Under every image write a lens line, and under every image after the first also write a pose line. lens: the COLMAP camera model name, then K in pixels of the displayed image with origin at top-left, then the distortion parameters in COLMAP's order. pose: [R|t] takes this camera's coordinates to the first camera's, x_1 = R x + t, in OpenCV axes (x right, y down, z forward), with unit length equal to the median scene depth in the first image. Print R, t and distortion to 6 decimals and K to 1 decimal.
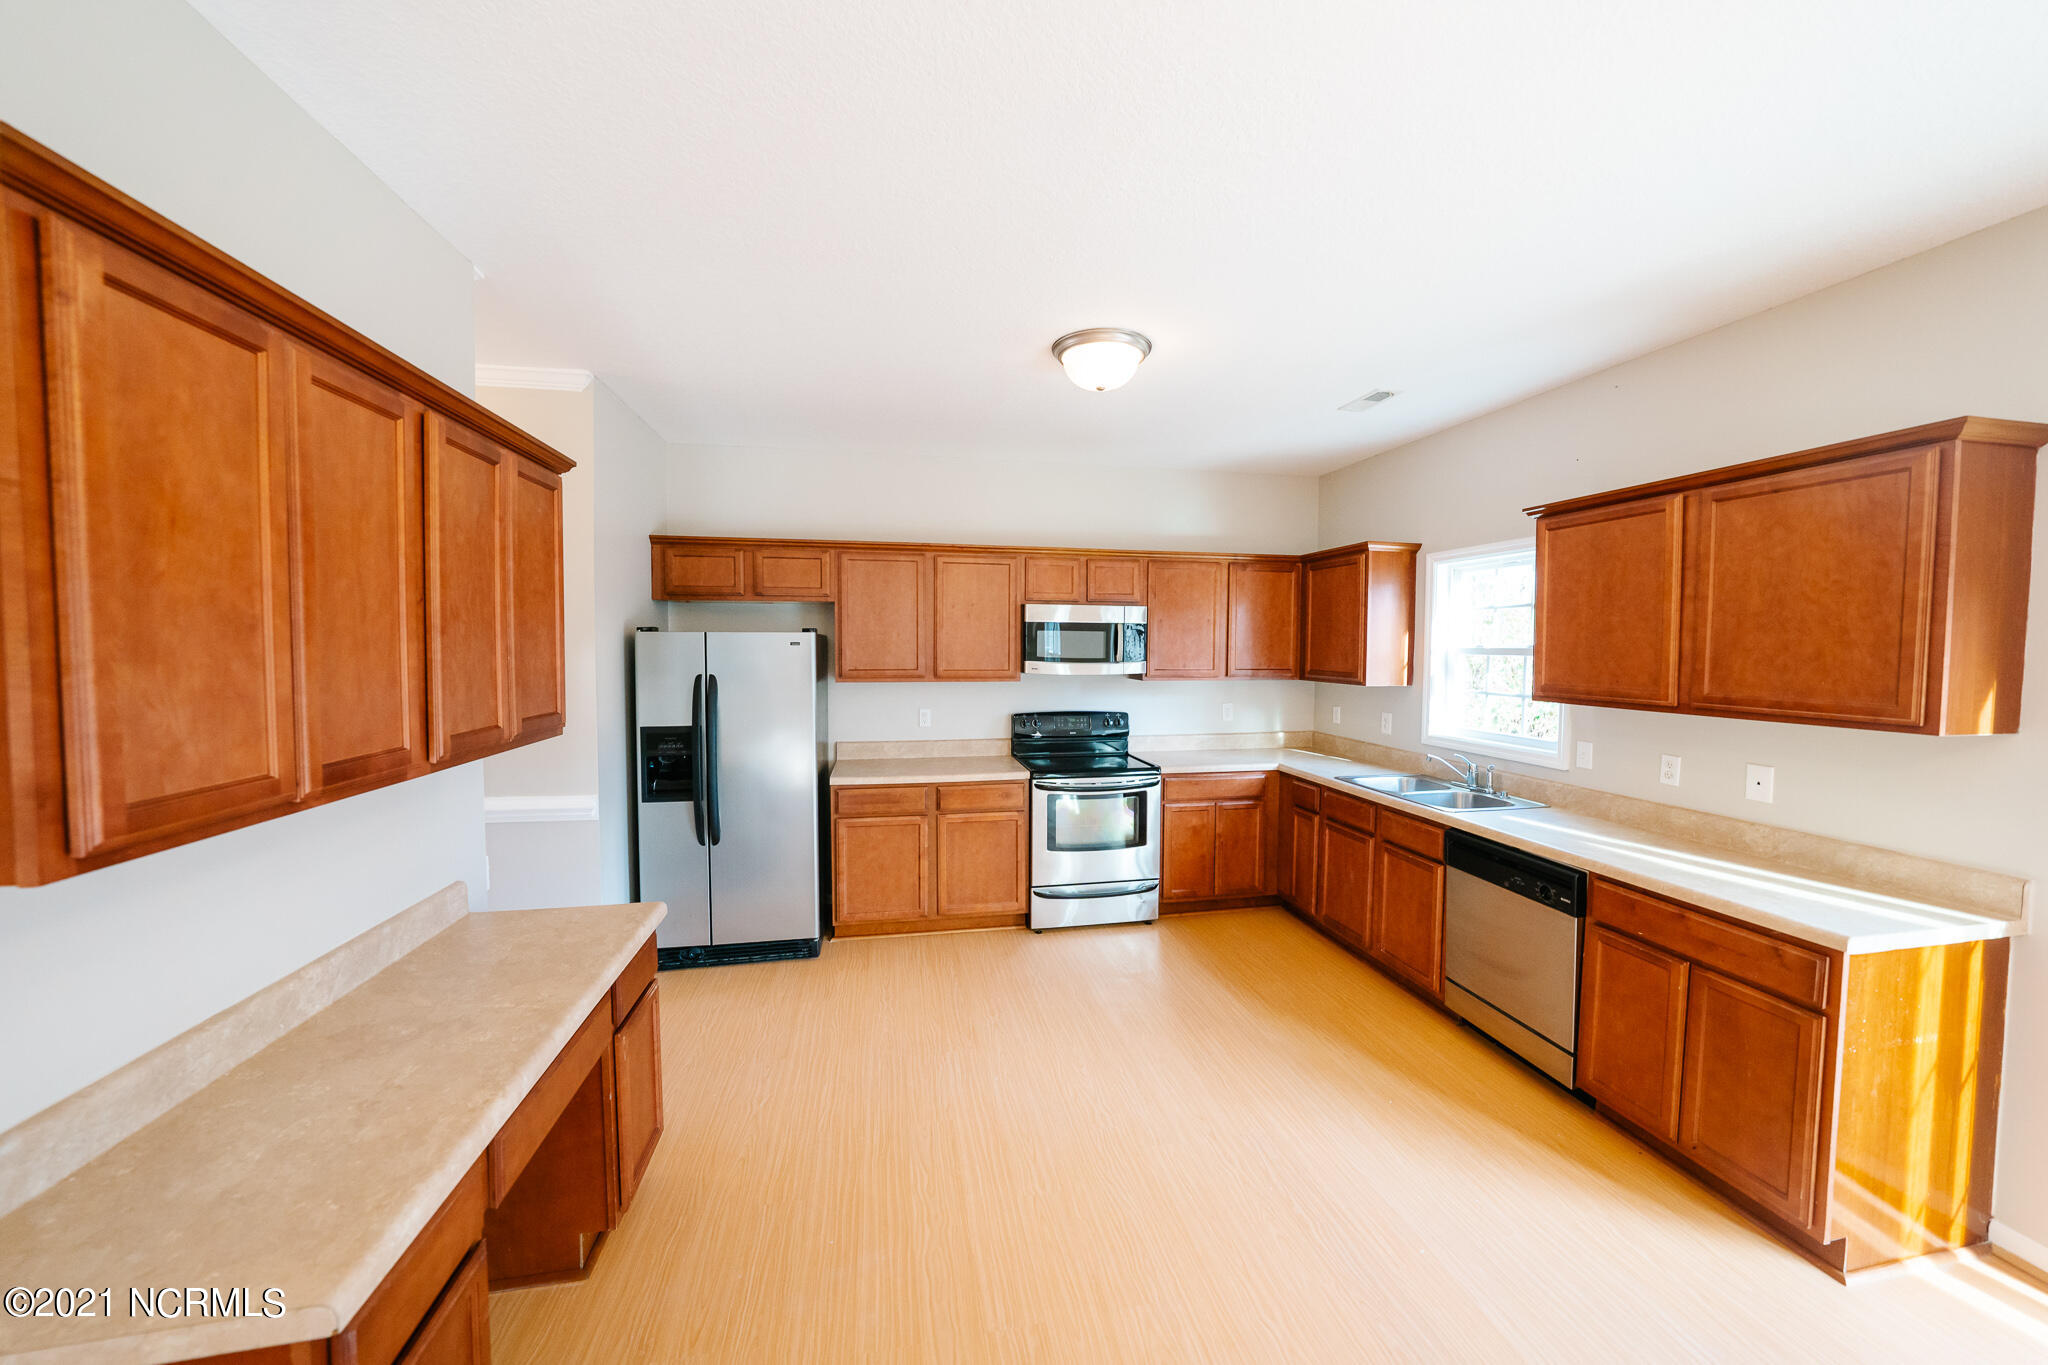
lens RADIAL K [[731.9, 0, 1024.0], [0, 731.9, 682.5], [0, 0, 1]] dist [-0.021033, 0.000146]
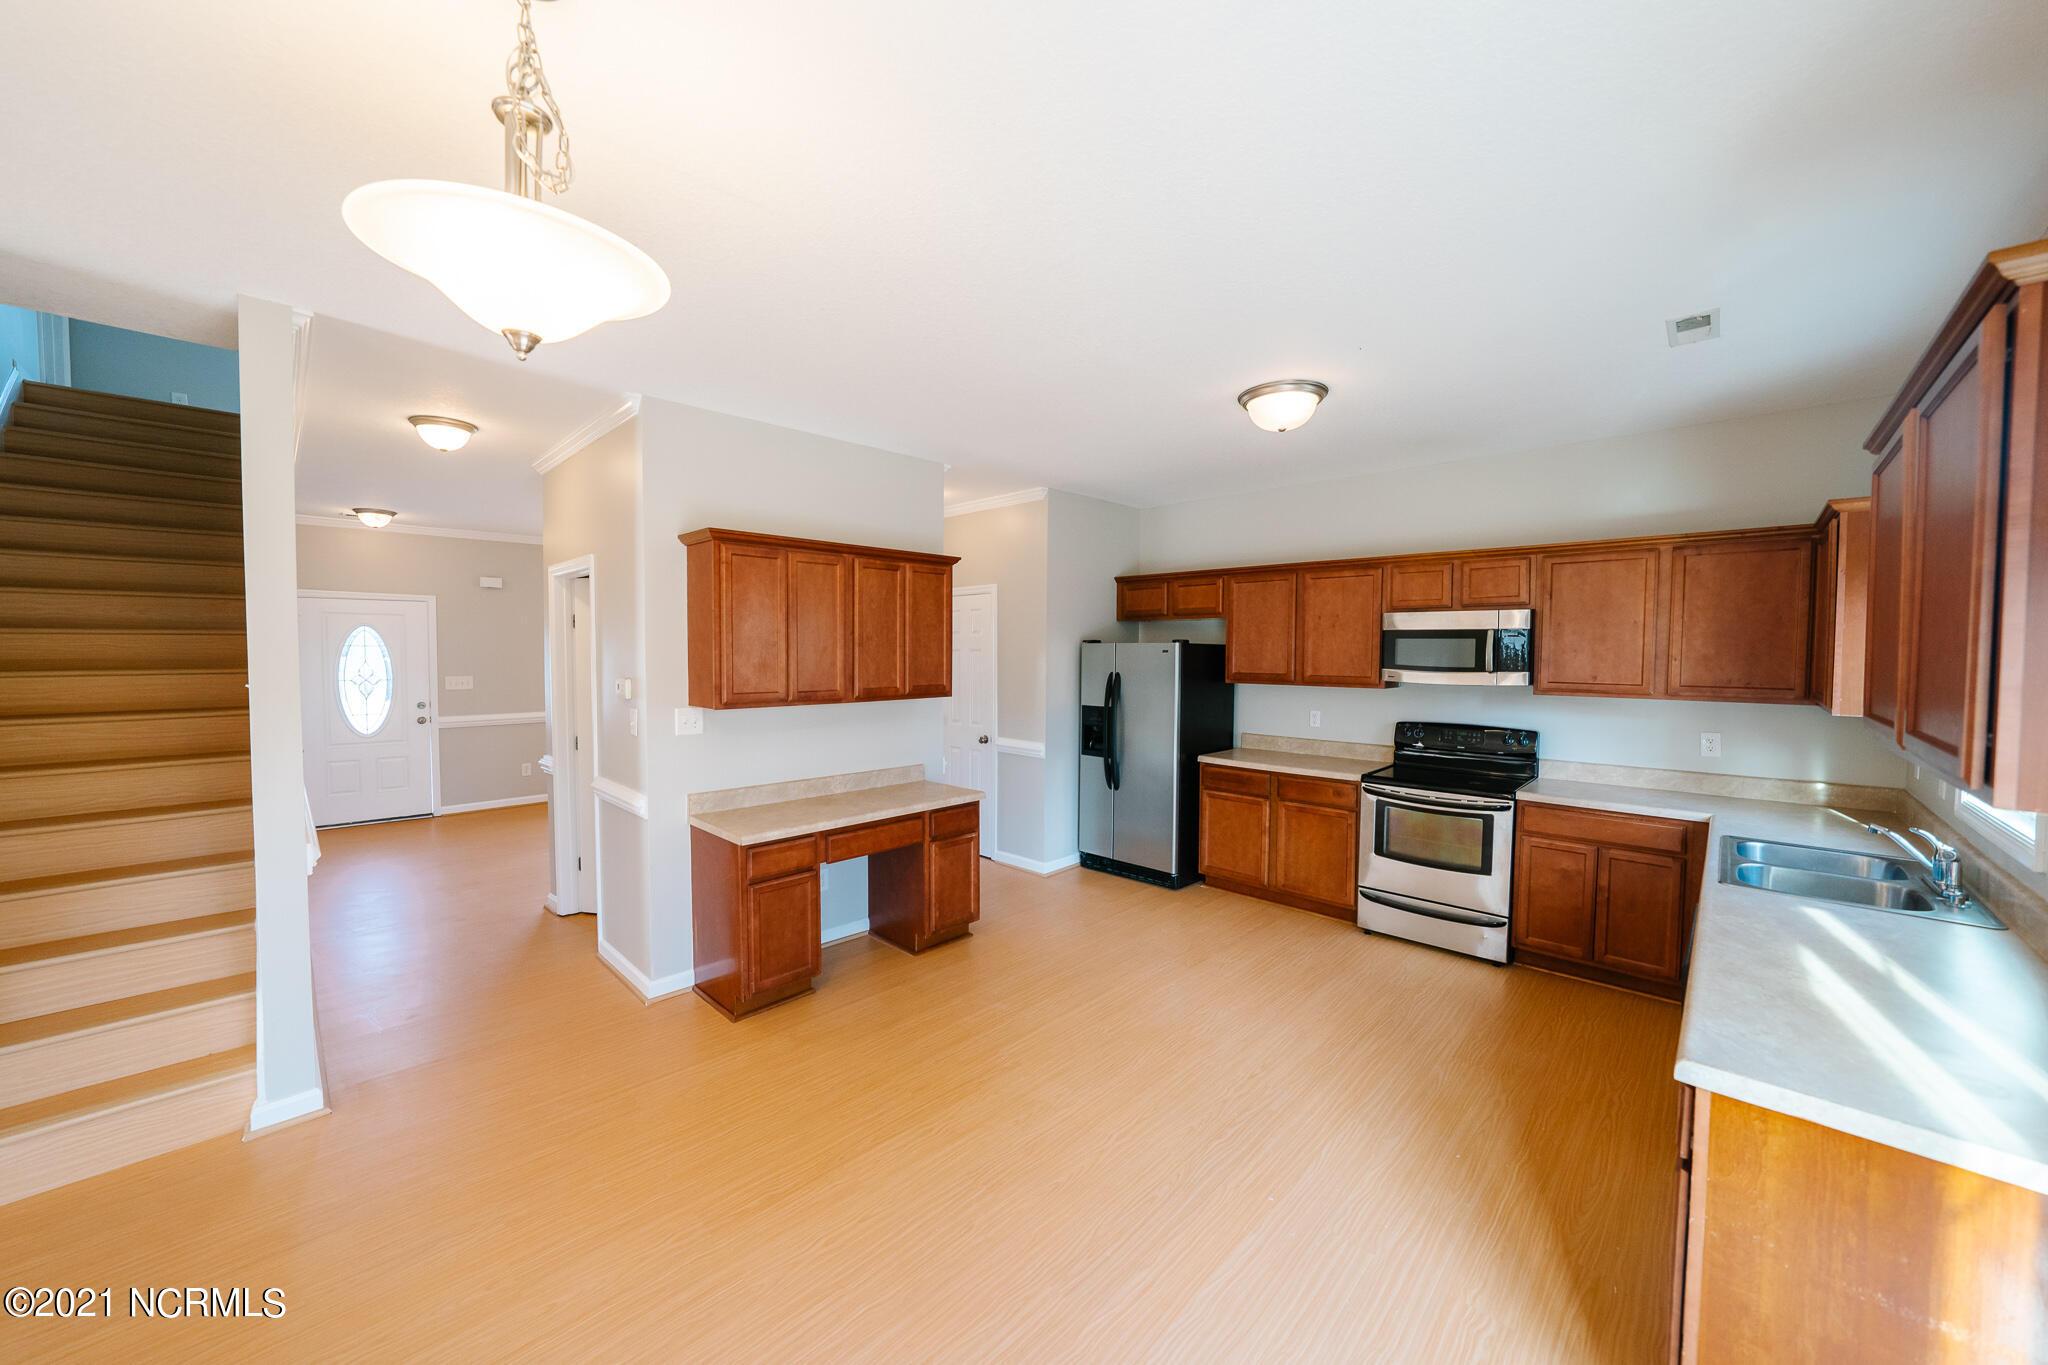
lens RADIAL K [[731.9, 0, 1024.0], [0, 731.9, 682.5], [0, 0, 1]] dist [-0.021033, 0.000146]
pose [[0.568844, 0.034339, -0.821728, 0.580534], [-0.045132, 0.998926, 0.010501, 0.001947], [0.821206, 0.031113, 0.569783, 0.013826]]
